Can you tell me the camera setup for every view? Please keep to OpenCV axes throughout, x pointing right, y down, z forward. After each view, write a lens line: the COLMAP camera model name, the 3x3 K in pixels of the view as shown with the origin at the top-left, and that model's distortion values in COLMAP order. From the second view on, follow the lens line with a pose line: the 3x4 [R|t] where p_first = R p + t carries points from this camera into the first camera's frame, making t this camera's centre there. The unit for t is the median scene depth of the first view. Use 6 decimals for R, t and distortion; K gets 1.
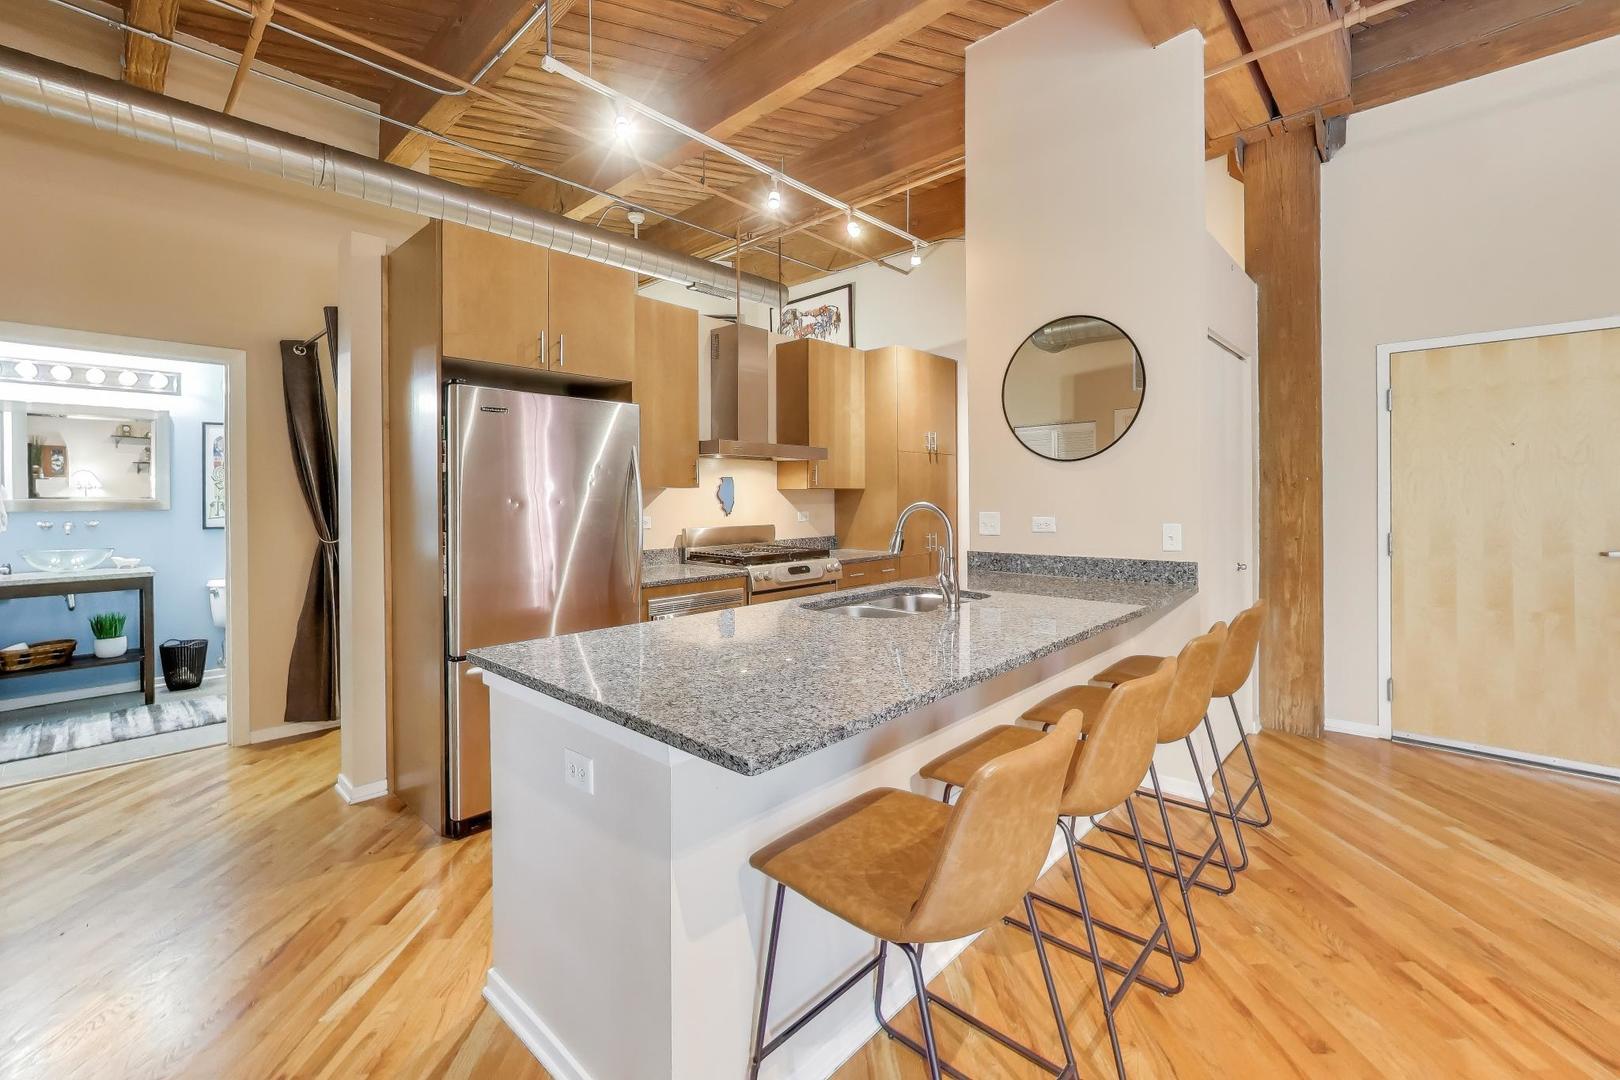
lens RADIAL K [[680.6, 0, 805.9], [0, 680.6, 500.1], [0, 0, 1]] dist [0.000668, 0.000150]
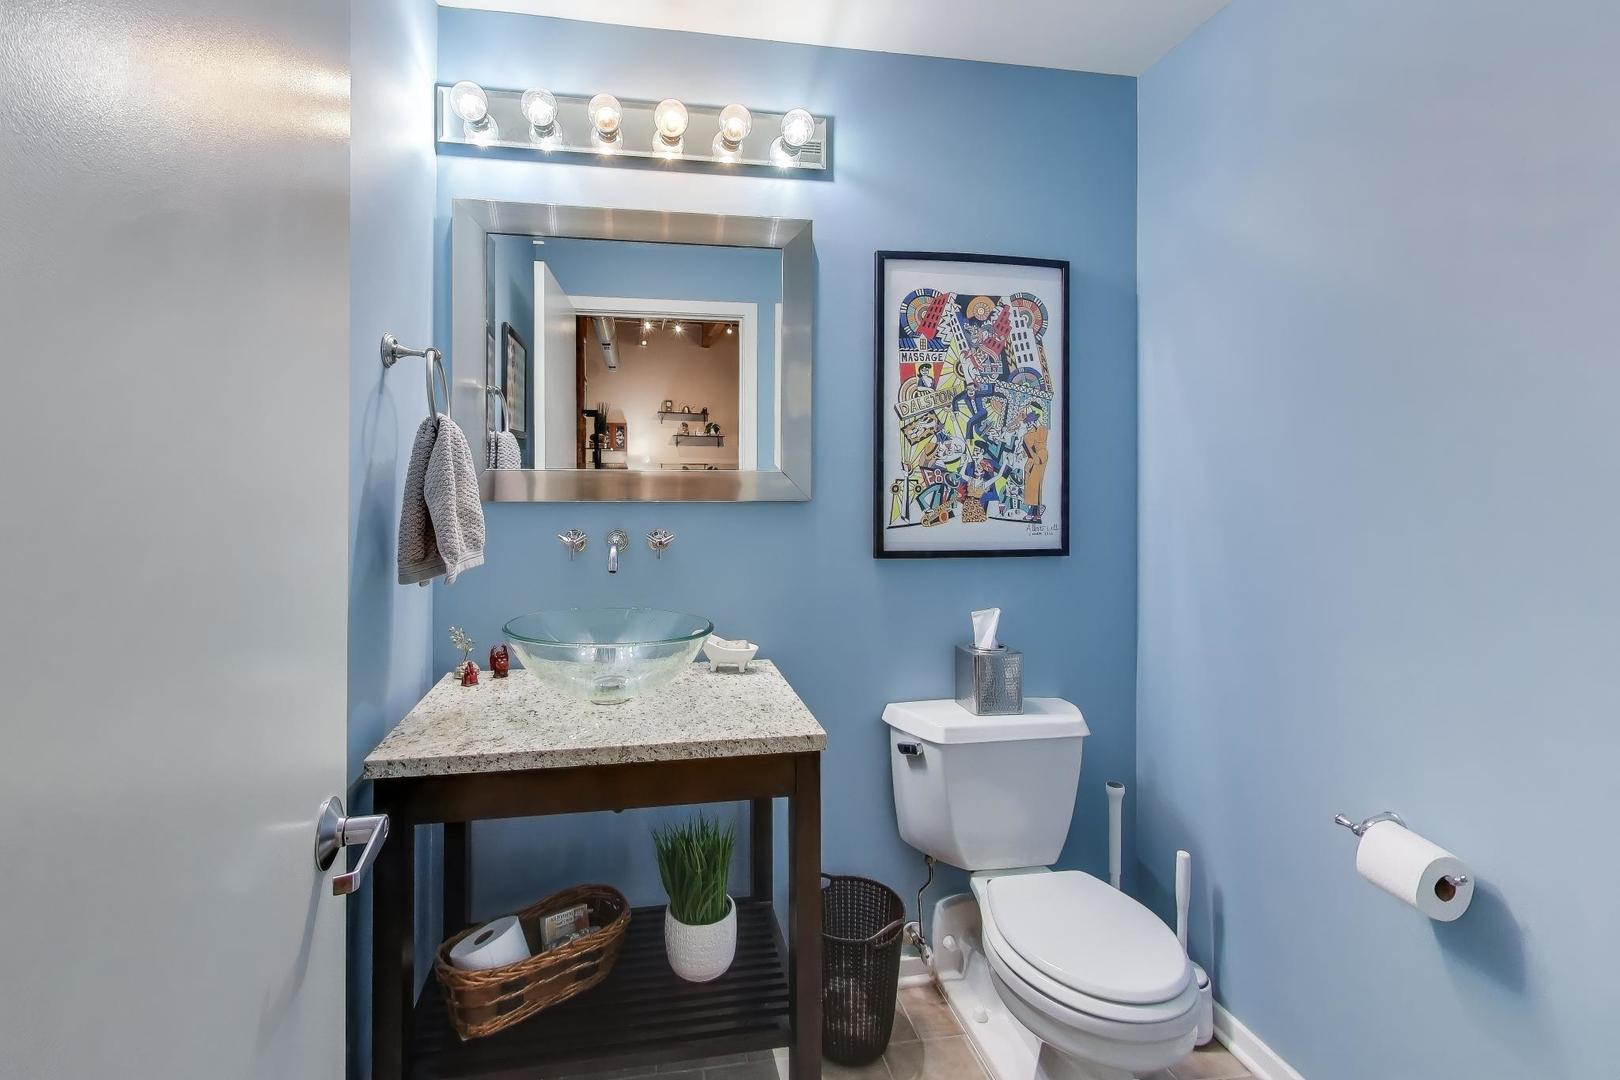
lens RADIAL K [[850.5, 0, 804.2], [0, 850.5, 531.1], [0, 0, 1]] dist [-0.044619, -0.000597]
pose [[0.813311, 0.047241, -0.579908, -0.651133], [-0.011406, 0.997801, 0.065287, 0.000932], [0.581717, -0.046484, 0.812062, 0.611553]]
